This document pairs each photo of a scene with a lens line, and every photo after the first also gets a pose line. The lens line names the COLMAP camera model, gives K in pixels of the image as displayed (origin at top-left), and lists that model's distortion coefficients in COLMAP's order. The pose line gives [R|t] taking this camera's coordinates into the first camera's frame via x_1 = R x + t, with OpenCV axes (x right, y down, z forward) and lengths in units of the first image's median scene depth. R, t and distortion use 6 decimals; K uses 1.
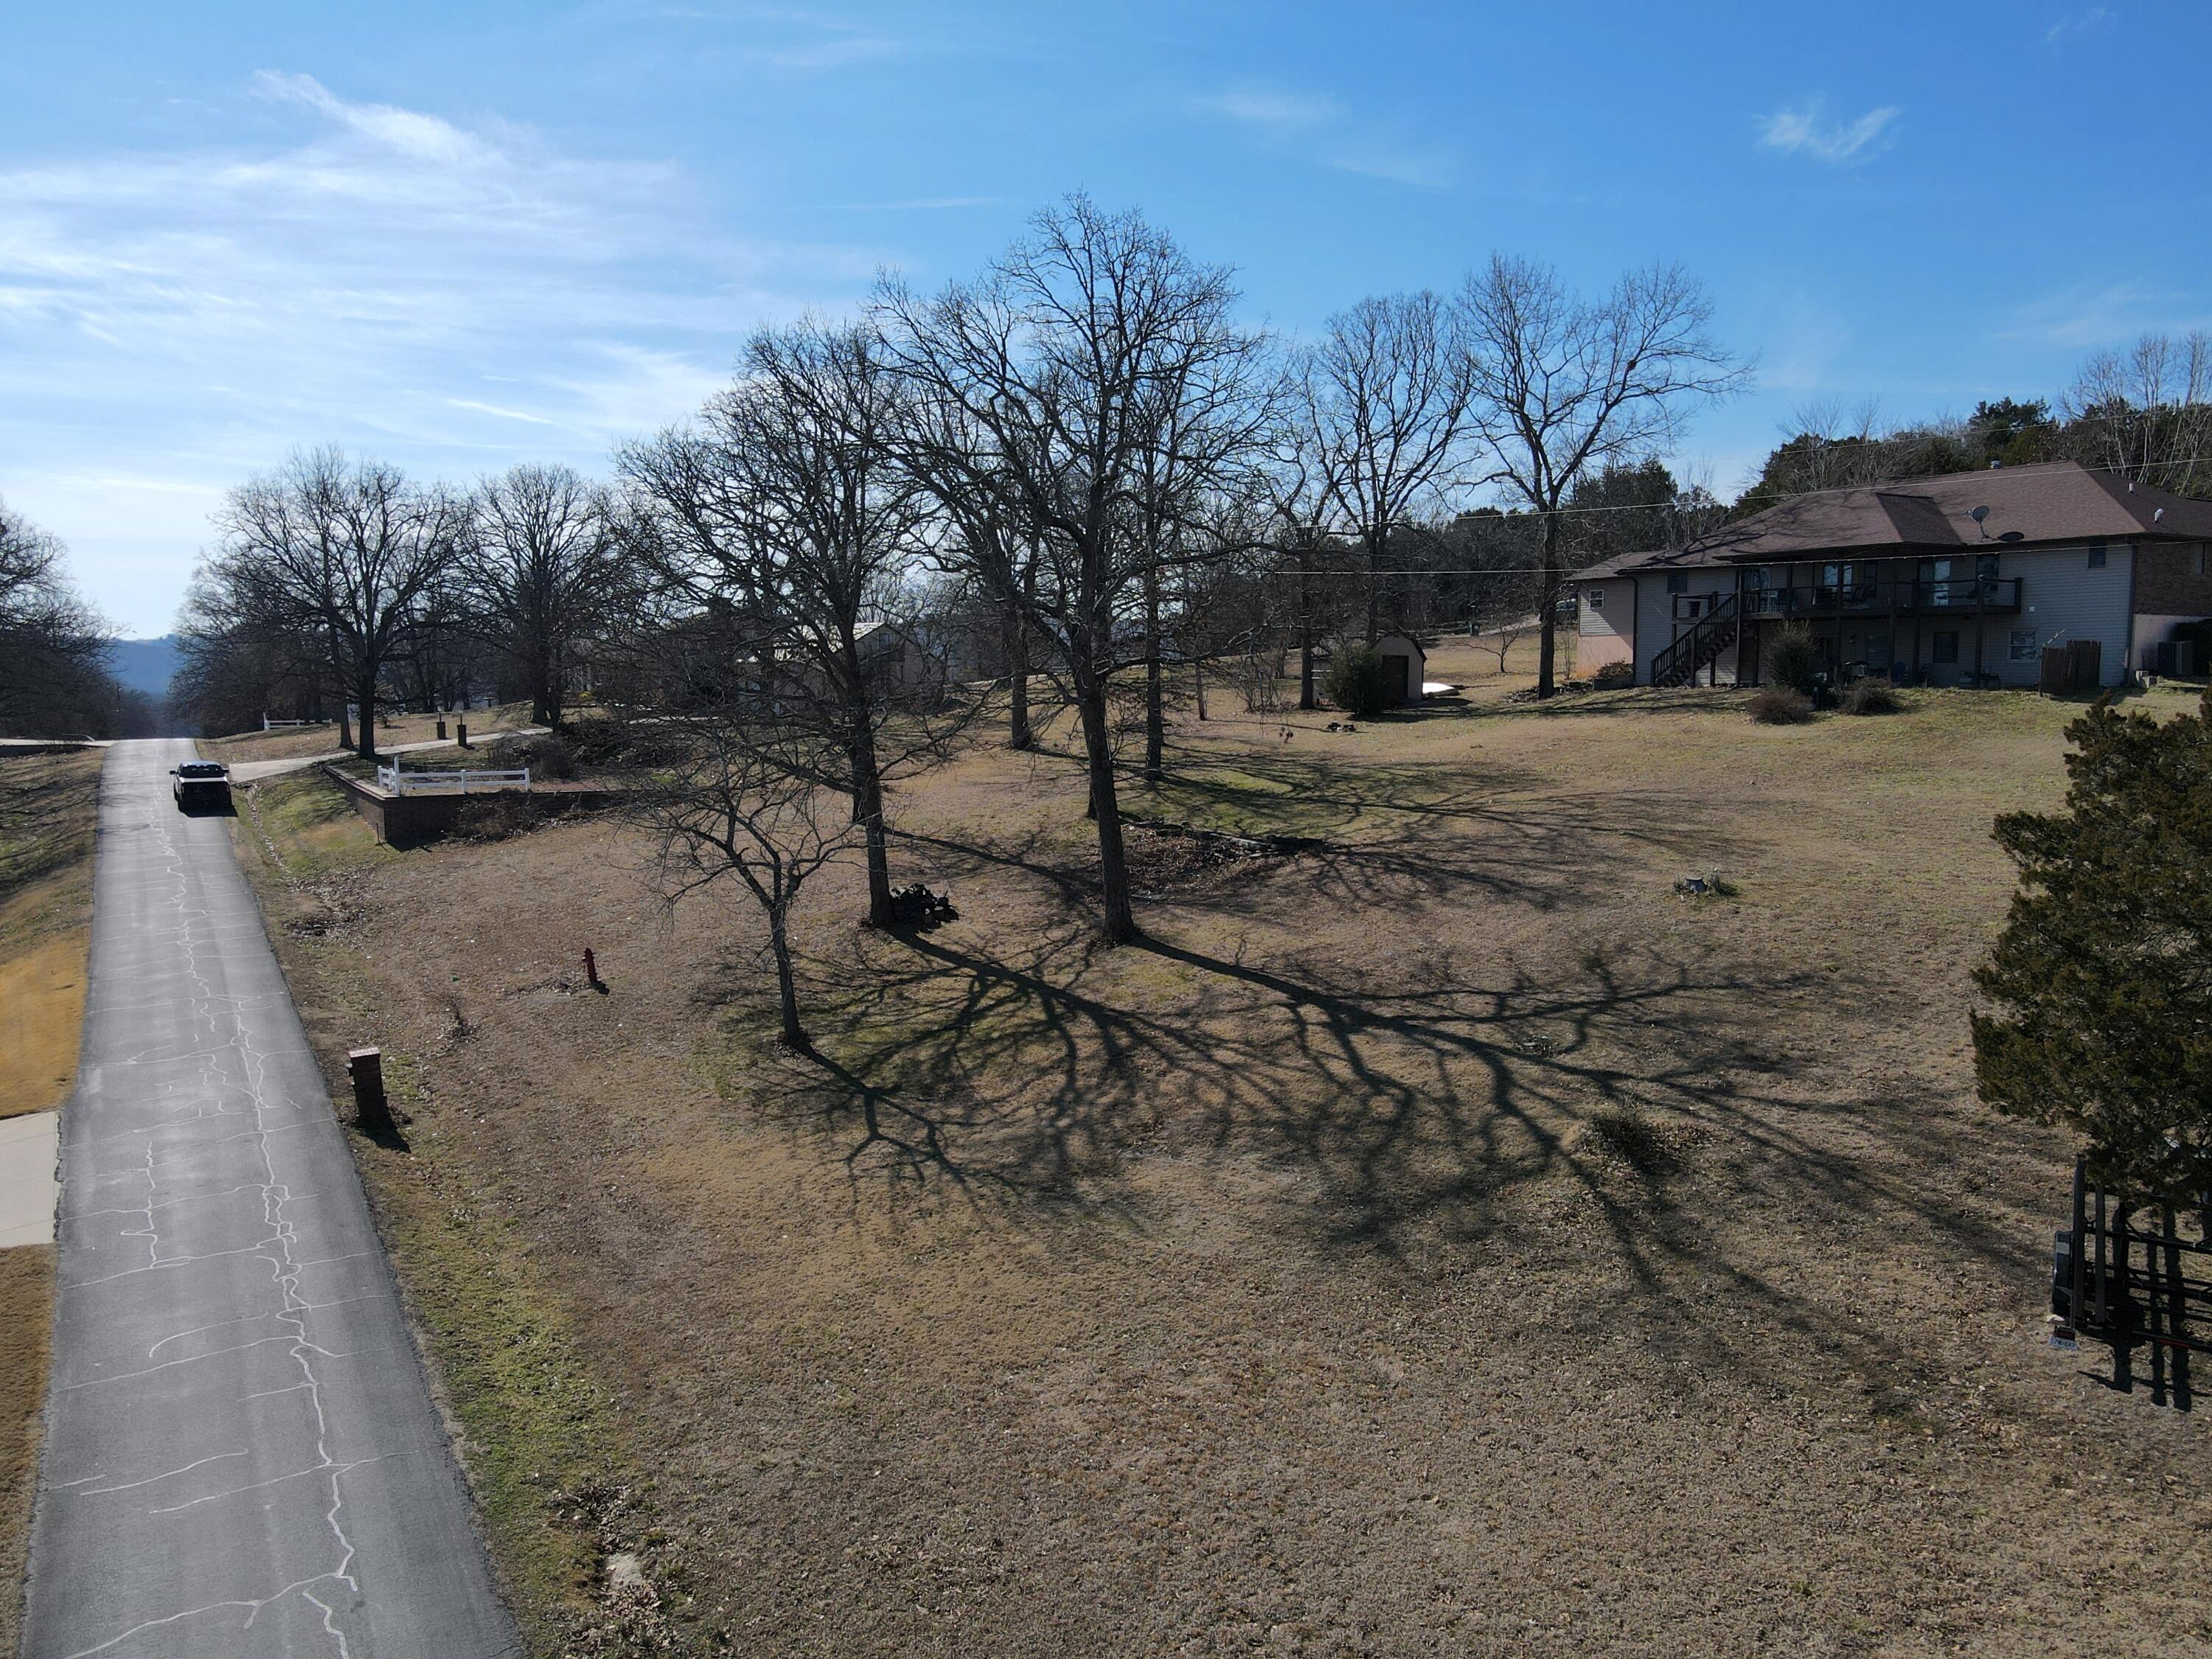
lens RADIAL K [[1622.1, 0, 1114.8], [0, 1622.1, 828.3], [0, 0, 1]] dist [0.001827, 0.019405]
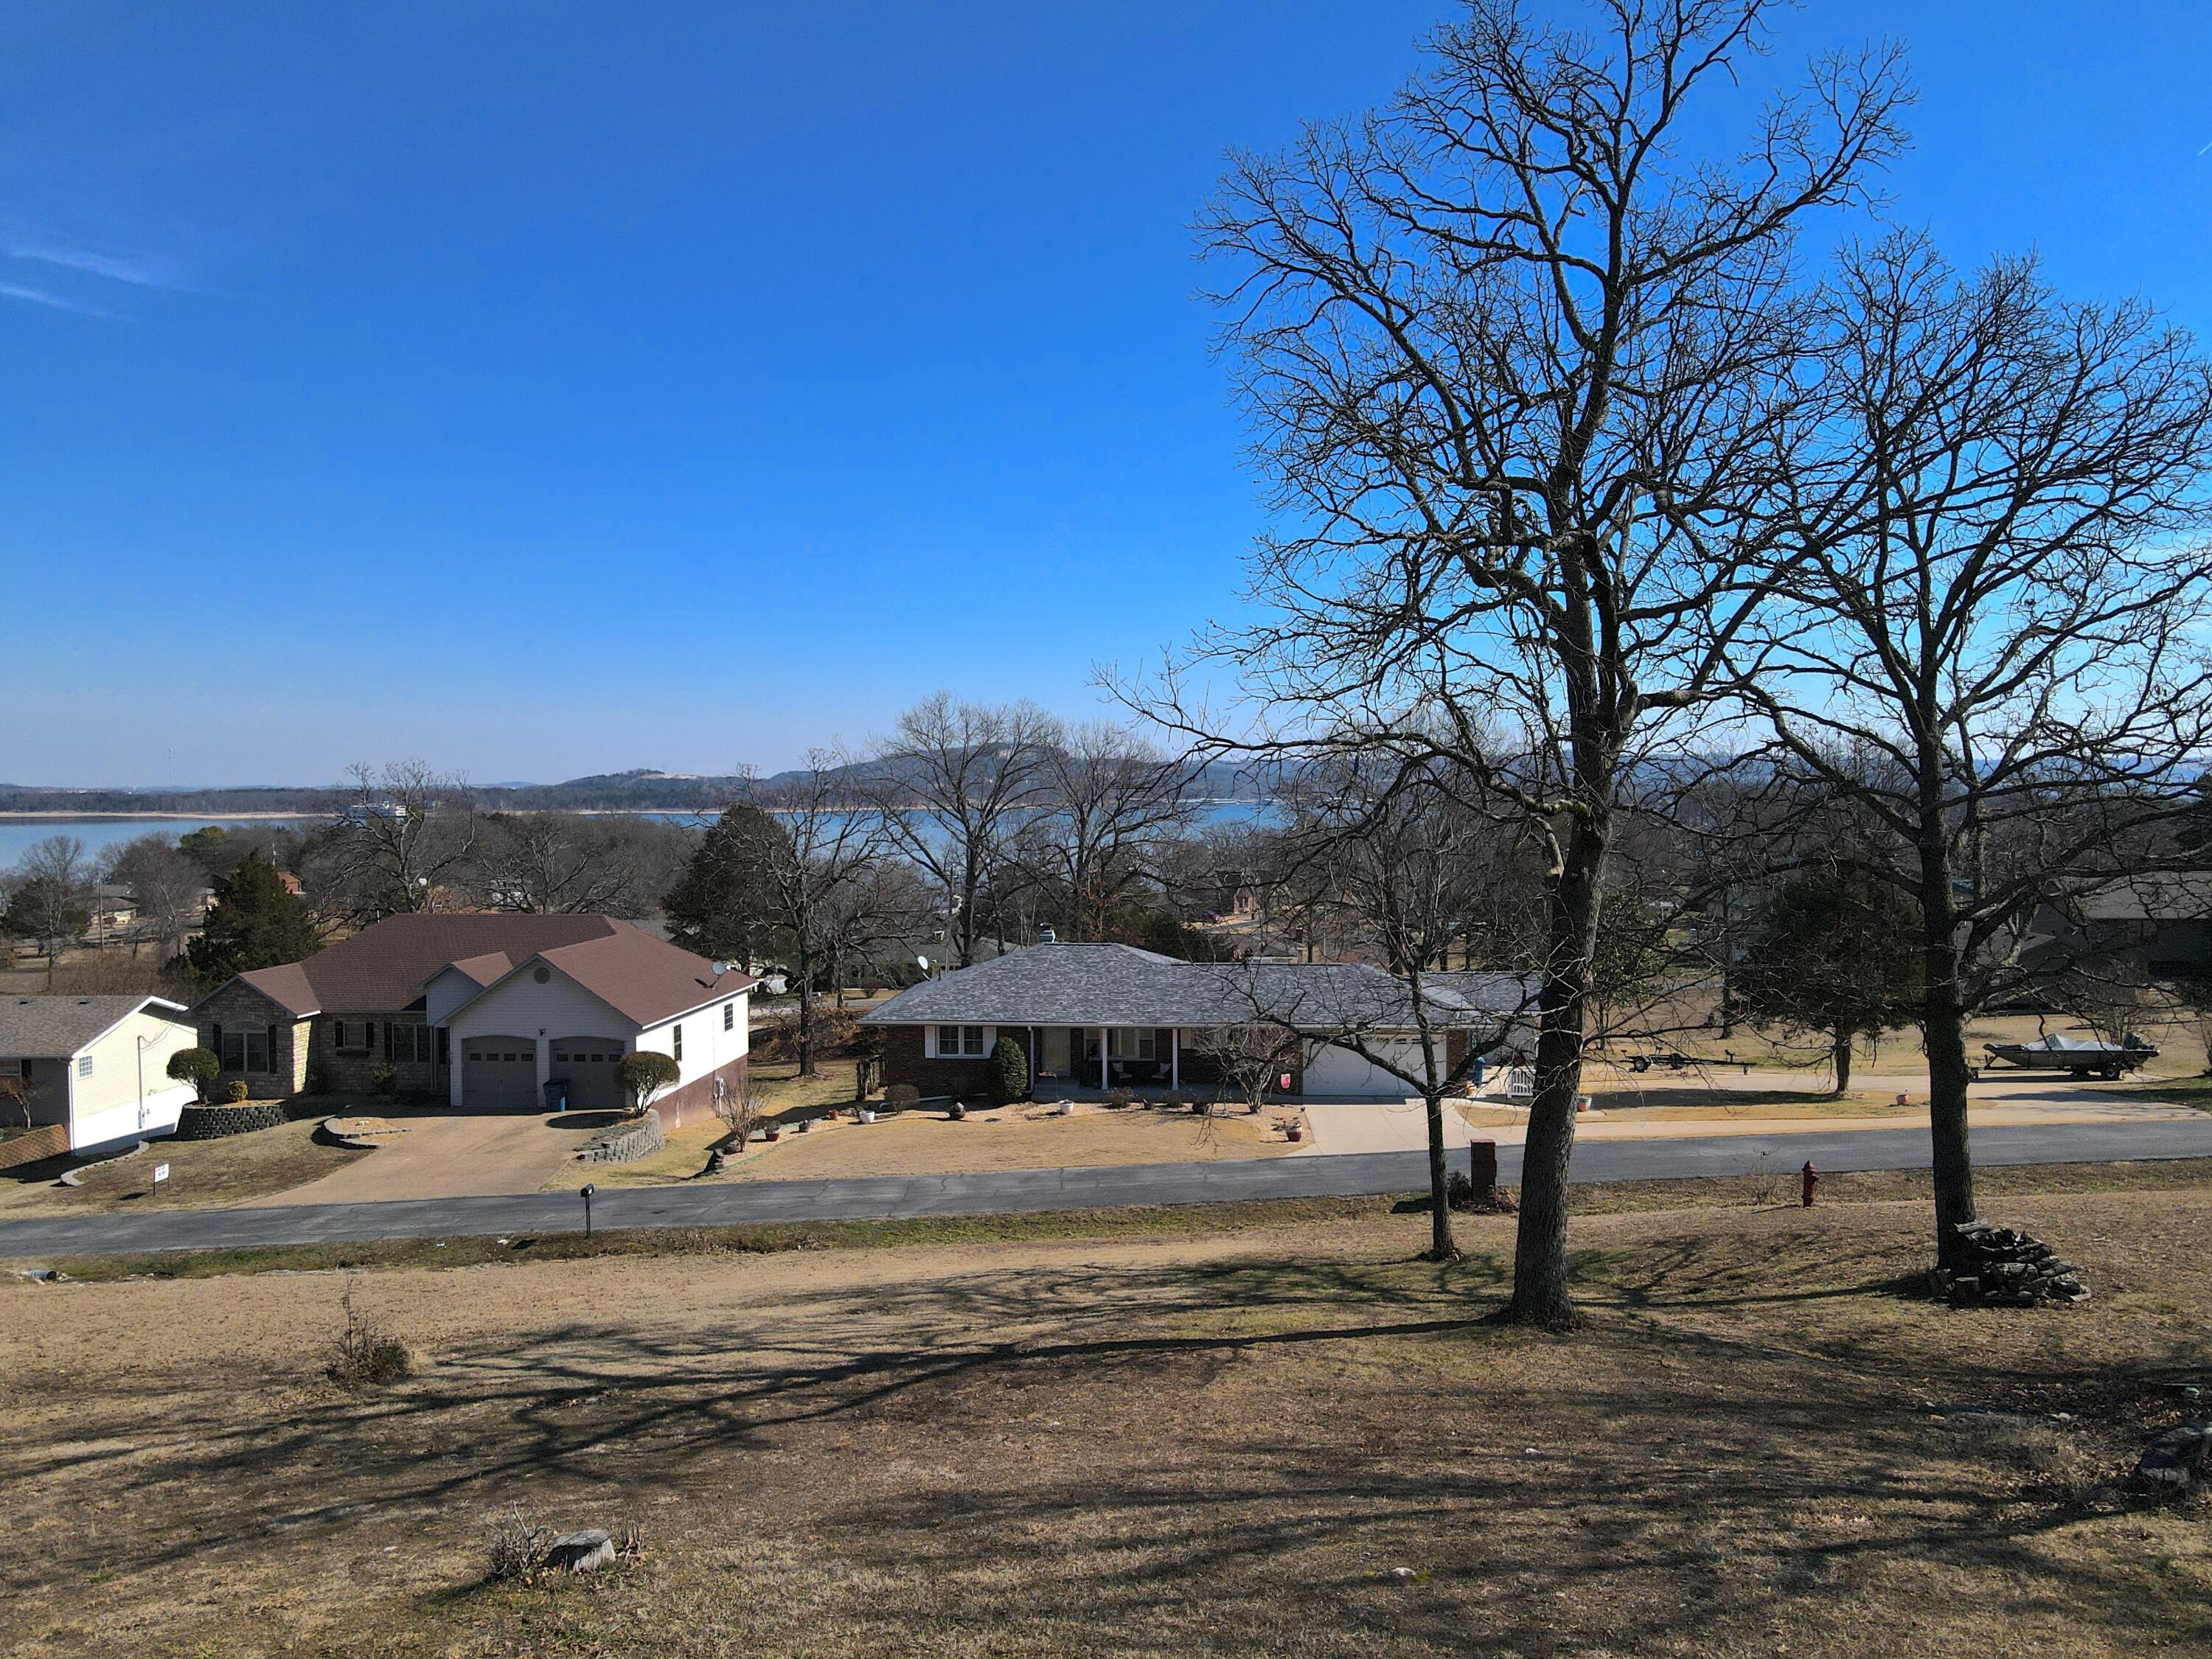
lens RADIAL K [[1622.1, 0, 1107.5], [0, 1622.1, 836.3], [0, 0, 1]] dist [0.001827, 0.019405]
pose [[-0.567267, 0.026554, -0.823106, 0.362908], [-0.073053, 0.993917, 0.082410, -0.087538], [0.820288, 0.106879, -0.561876, 0.822159]]
